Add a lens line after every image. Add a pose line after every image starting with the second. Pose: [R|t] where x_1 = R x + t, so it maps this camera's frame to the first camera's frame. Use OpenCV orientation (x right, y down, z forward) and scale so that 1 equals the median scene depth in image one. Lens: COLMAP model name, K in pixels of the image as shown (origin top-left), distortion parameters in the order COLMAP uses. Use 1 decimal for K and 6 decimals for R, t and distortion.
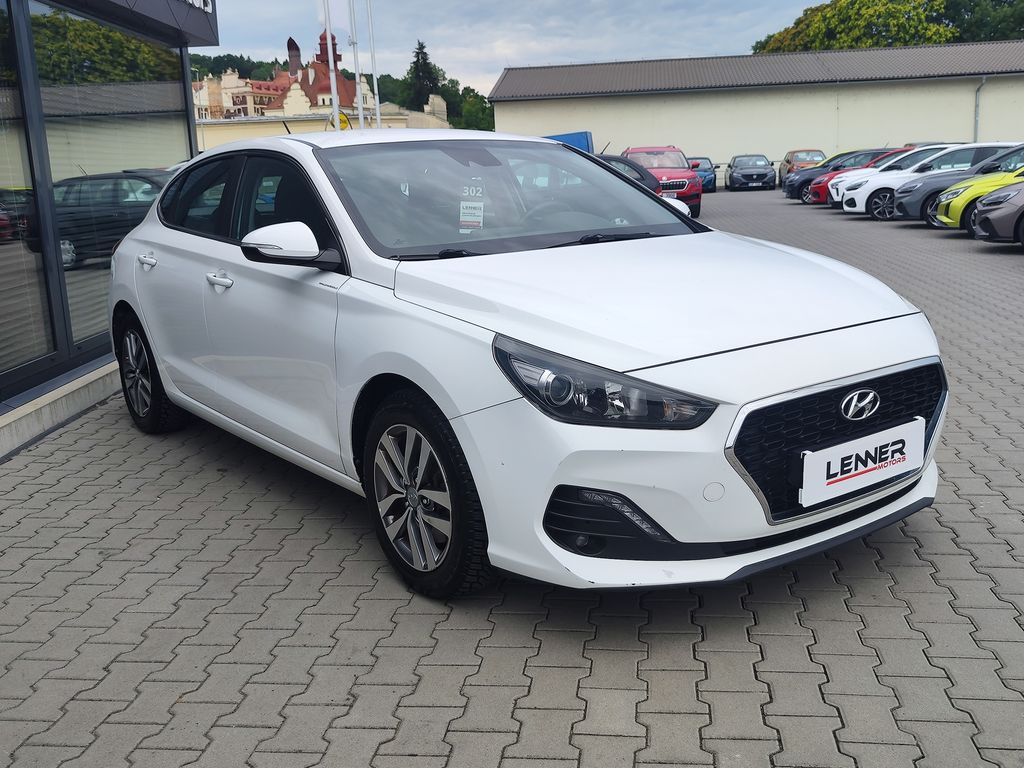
lens RADIAL K [[931.3, 0, 512.0], [0, 931.3, 384.0], [0, 0, 1]] dist [0.032681, -0.016461]
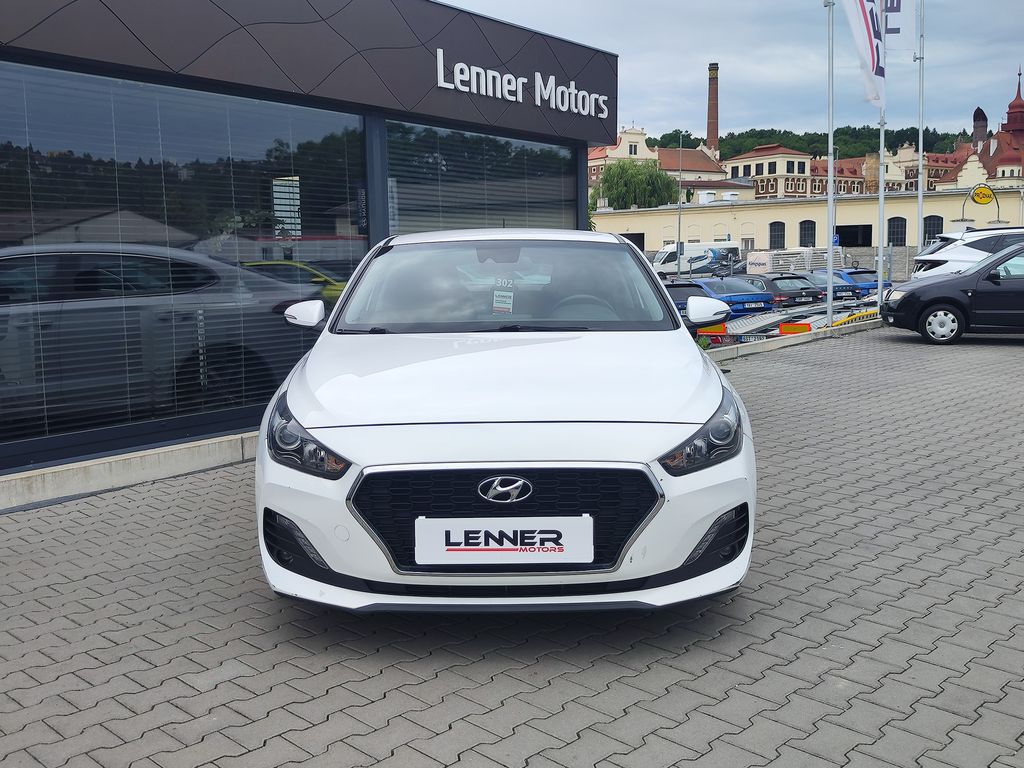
lens RADIAL K [[931.3, 0, 512.0], [0, 931.3, 384.0], [0, 0, 1]] dist [0.032681, -0.016461]
pose [[0.817044, 0.102624, -0.567369, 1.017958], [-0.144152, 0.989140, -0.028675, -0.072575], [0.558264, 0.105216, 0.822965, 0.079144]]
